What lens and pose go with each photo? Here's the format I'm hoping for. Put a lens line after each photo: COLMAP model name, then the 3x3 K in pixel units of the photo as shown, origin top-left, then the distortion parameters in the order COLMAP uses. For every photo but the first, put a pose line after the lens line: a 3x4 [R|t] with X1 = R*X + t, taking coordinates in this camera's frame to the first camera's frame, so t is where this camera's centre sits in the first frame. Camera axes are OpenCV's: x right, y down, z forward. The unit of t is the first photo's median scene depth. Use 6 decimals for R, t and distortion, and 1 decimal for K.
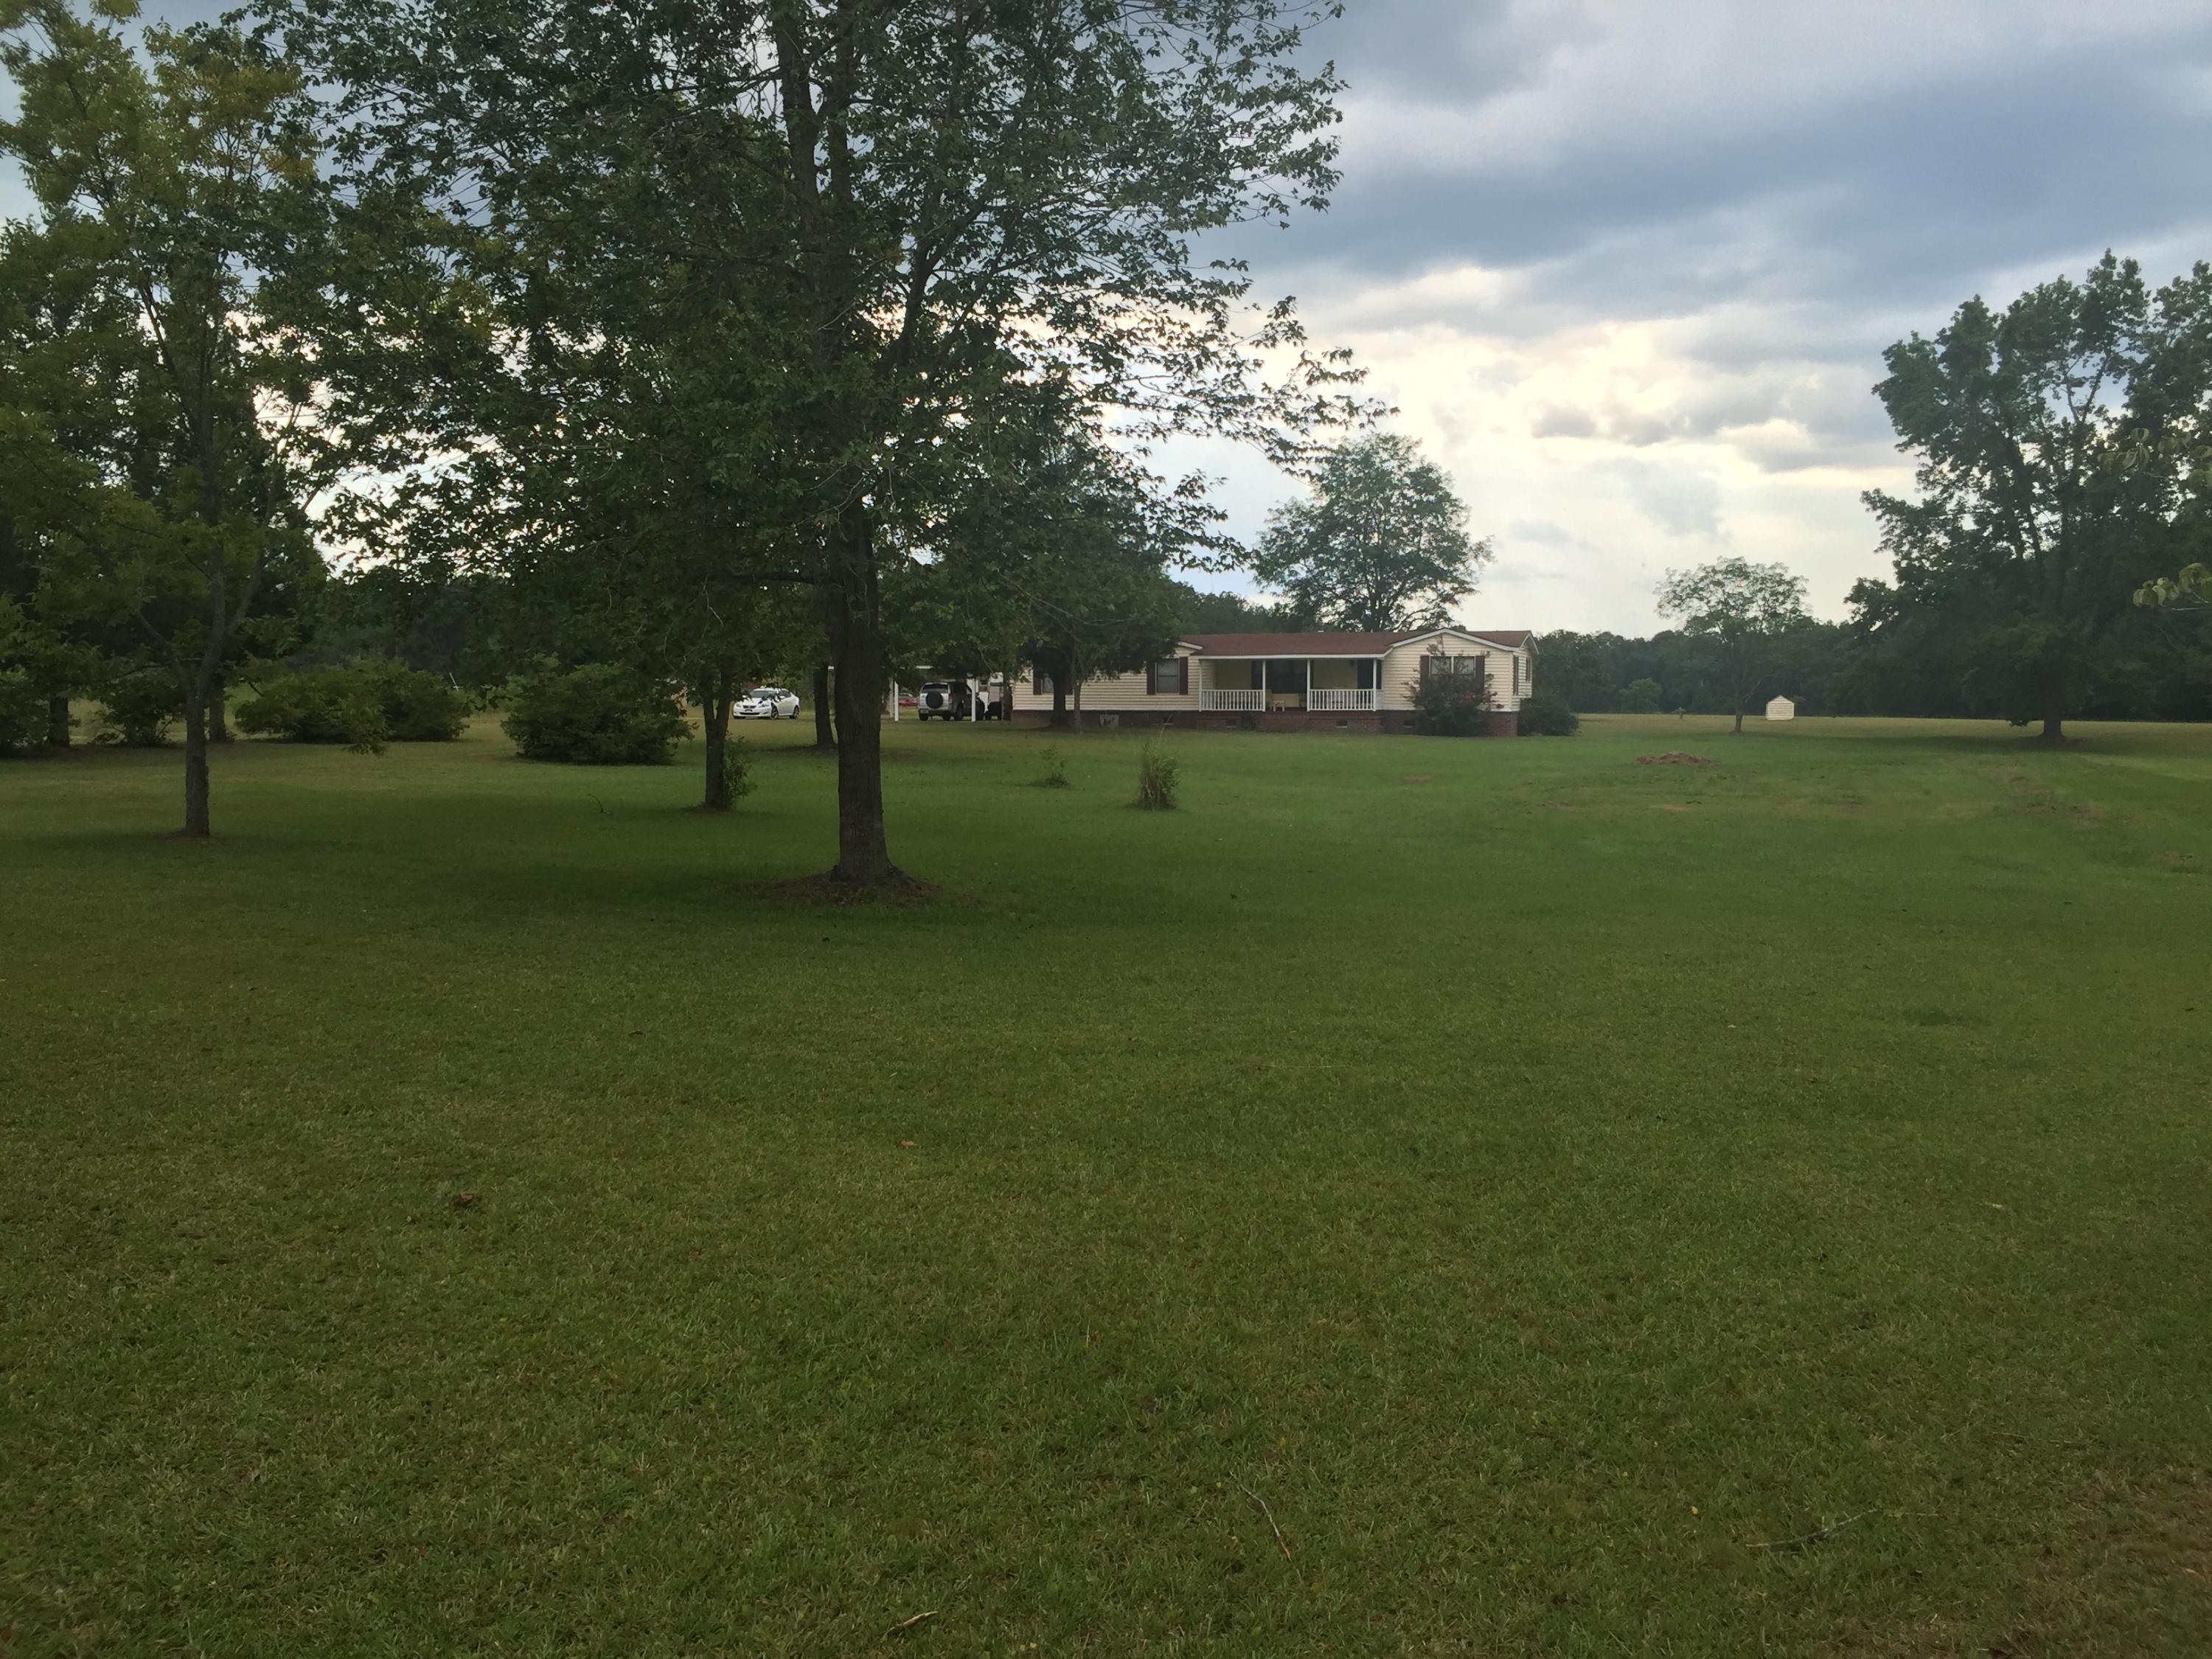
lens RADIAL K [[1901.0, 0, 1099.6], [0, 1901.0, 833.2], [0, 0, 1]] dist [0.054079, -0.032292]
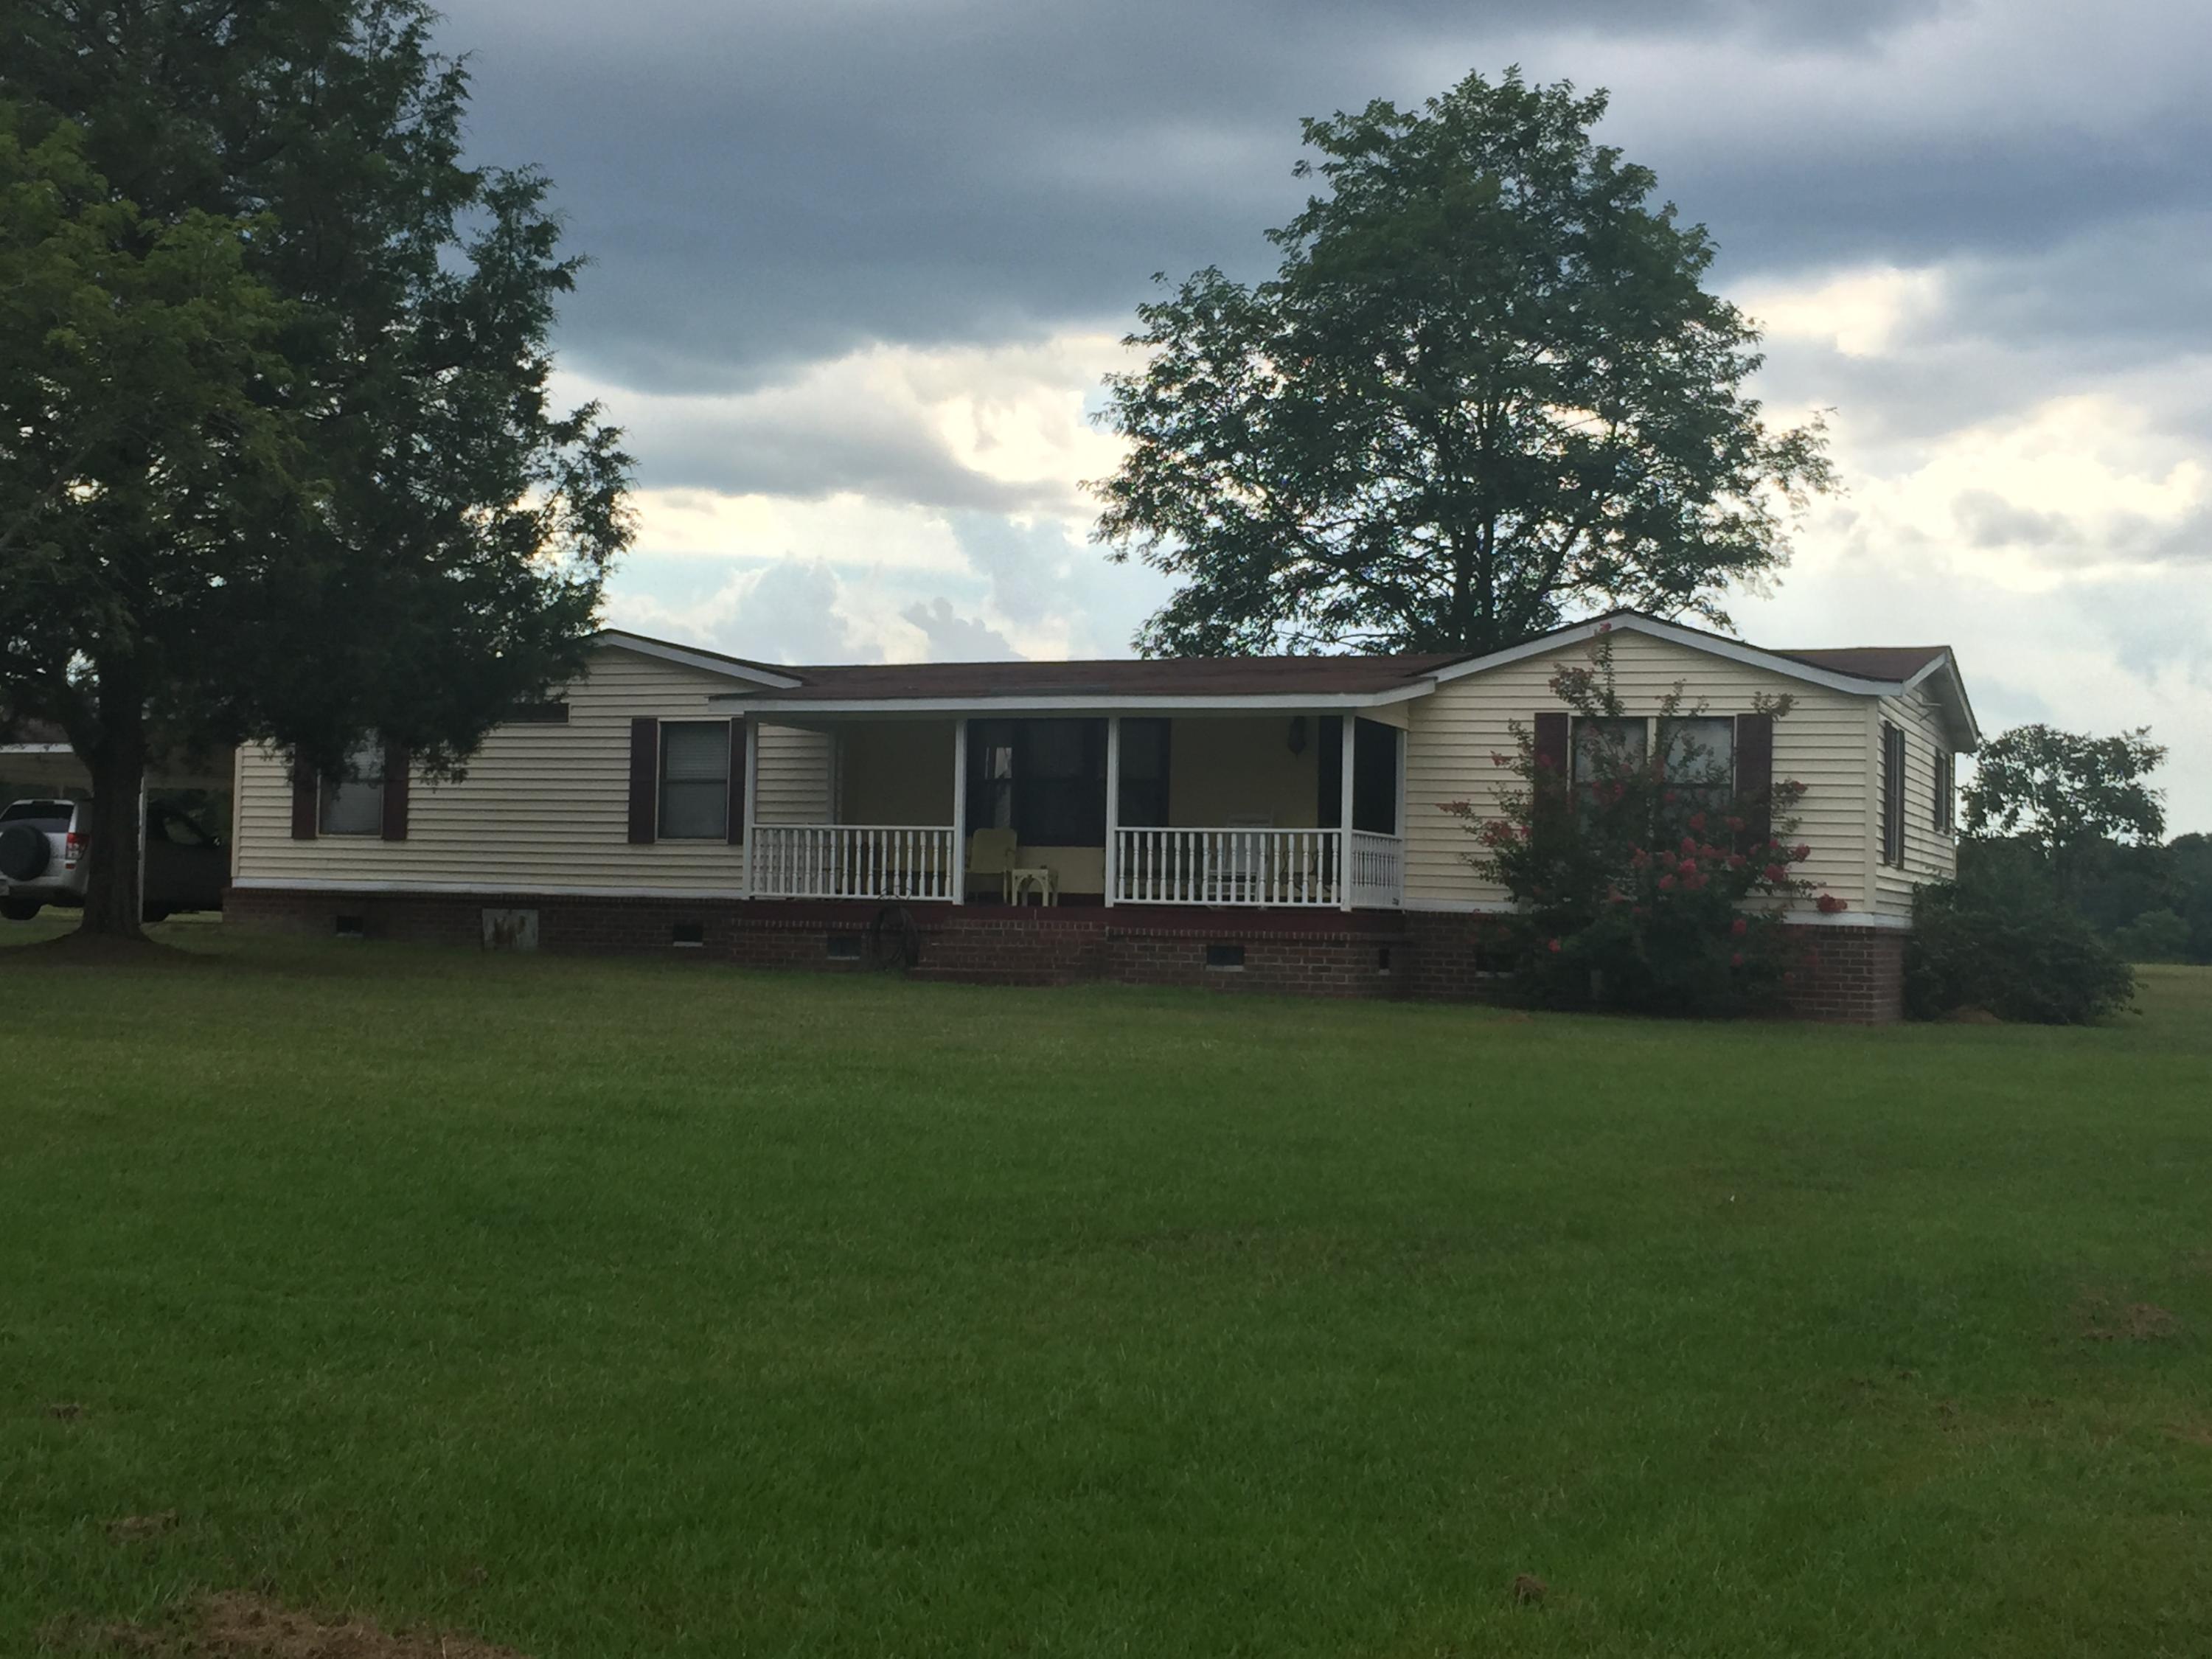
lens RADIAL K [[2743.5, 0, 1104.1], [0, 2743.5, 823.3], [0, 0, 1]] dist [0.021522, 0.000000]
pose [[0.996744, 0.021812, -0.077631, 0.138443], [-0.030184, 0.993653, -0.108361, -0.033723], [0.074775, 0.110351, 0.991076, 0.611993]]
